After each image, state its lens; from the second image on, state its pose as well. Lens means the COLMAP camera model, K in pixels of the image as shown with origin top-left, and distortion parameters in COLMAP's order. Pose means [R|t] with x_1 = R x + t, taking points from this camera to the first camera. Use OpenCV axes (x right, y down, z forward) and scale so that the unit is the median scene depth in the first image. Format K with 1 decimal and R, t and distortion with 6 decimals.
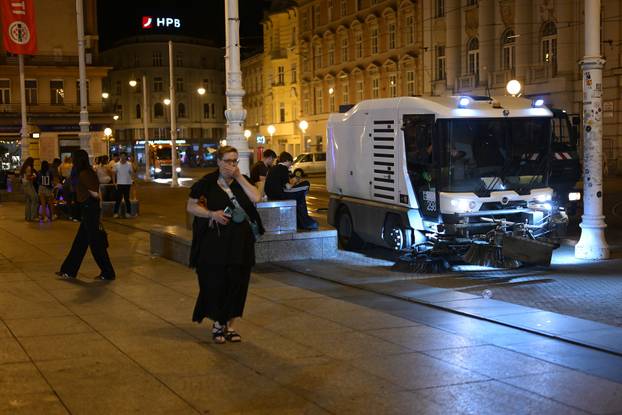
lens RADIAL K [[869.1, 0, 310.8], [0, 869.1, 207.3], [0, 0, 1]] dist [-0.004495, 0.000000]
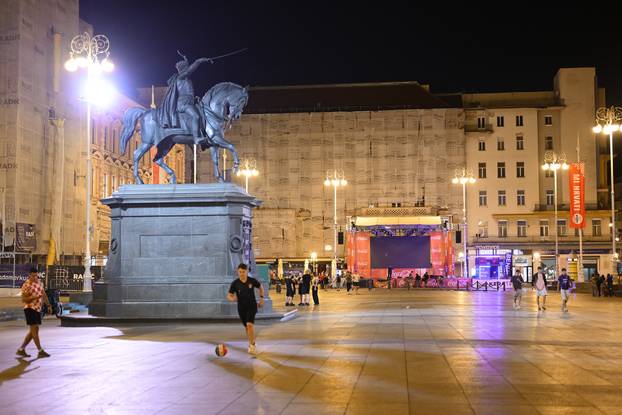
lens RADIAL K [[869.1, 0, 310.1], [0, 869.1, 209.1], [0, 0, 1]] dist [-0.004495, 0.000000]
pose [[0.847533, -0.018136, -0.530432, 0.108030], [-0.048174, 0.992662, -0.110913, 0.023720], [0.528551, 0.119556, 0.840440, -0.500920]]
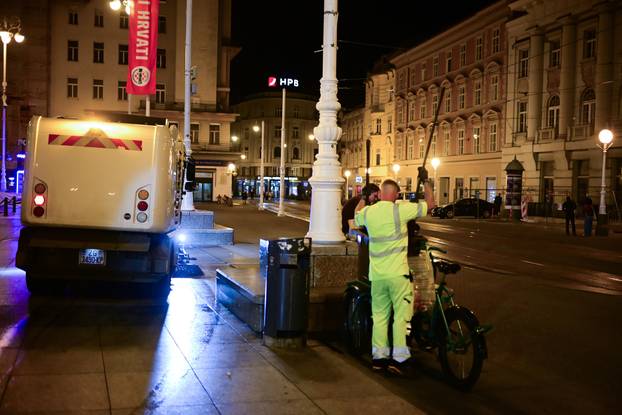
lens RADIAL K [[689.4, 0, 308.5], [0, 689.4, 212.8], [0, 0, 1]] dist [0.001466, 0.000000]
pose [[0.990595, 0.048865, -0.127803, -0.003375], [-0.052803, 0.998223, -0.027601, -0.002782], [0.126227, 0.034090, 0.991415, 0.064313]]
